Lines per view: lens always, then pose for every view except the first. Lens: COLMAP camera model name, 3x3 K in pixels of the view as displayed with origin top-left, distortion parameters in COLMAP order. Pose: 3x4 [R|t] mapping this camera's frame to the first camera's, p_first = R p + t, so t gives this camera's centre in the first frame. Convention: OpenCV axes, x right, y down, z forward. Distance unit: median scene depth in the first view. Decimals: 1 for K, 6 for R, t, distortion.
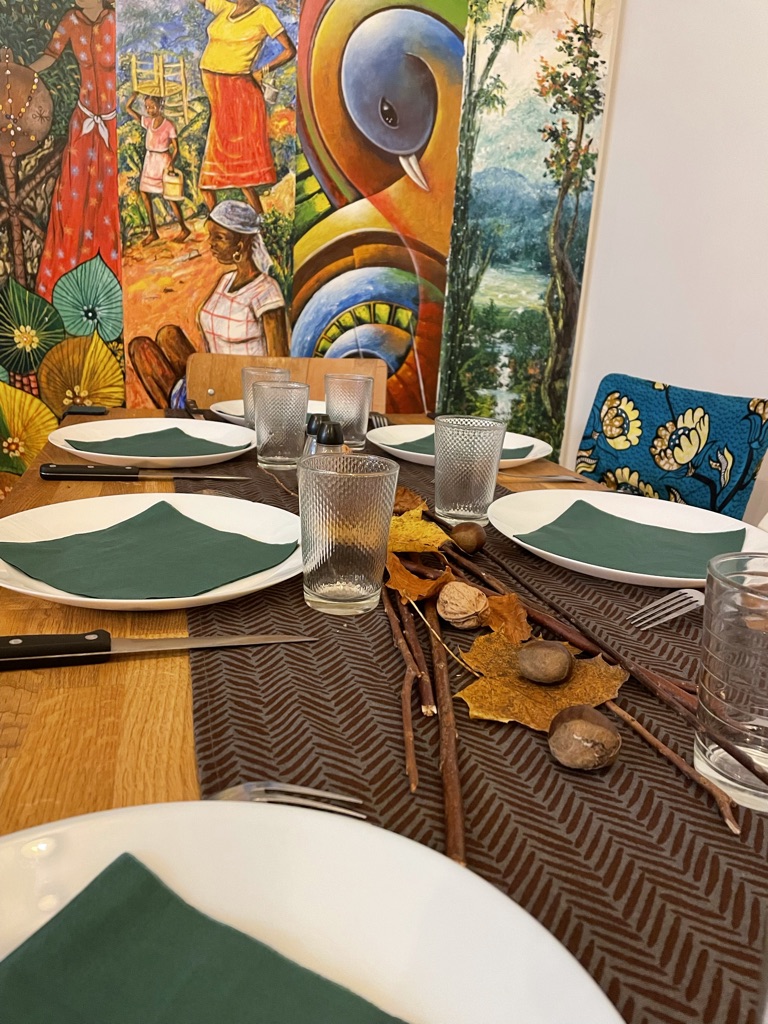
lens RADIAL K [[786.7, 0, 386.6], [0, 786.7, 508.5], [0, 0, 1]] dist [0.064317, -0.059955]
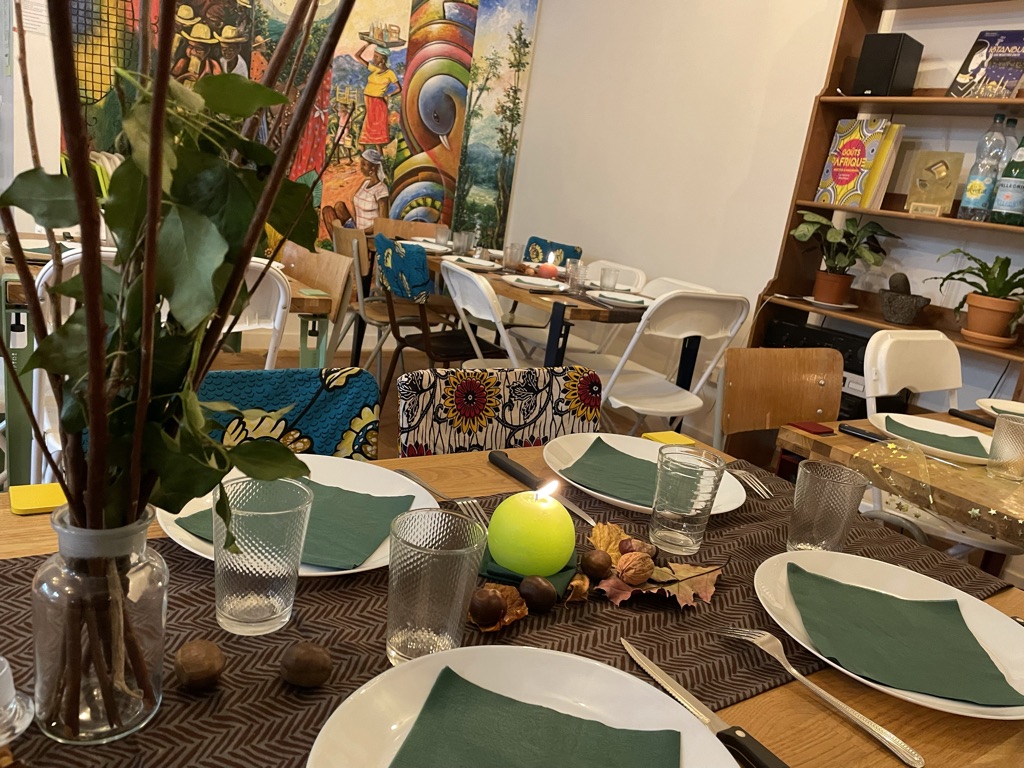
lens RADIAL K [[786.7, 0, 507.5], [0, 786.7, 385.3], [0, 0, 1]] dist [0.064317, -0.059955]
pose [[0.944462, 0.000168, 0.328620, -0.549717], [-0.008705, 0.999662, 0.024509, 0.222218], [-0.328504, -0.026009, 0.944144, -1.242865]]
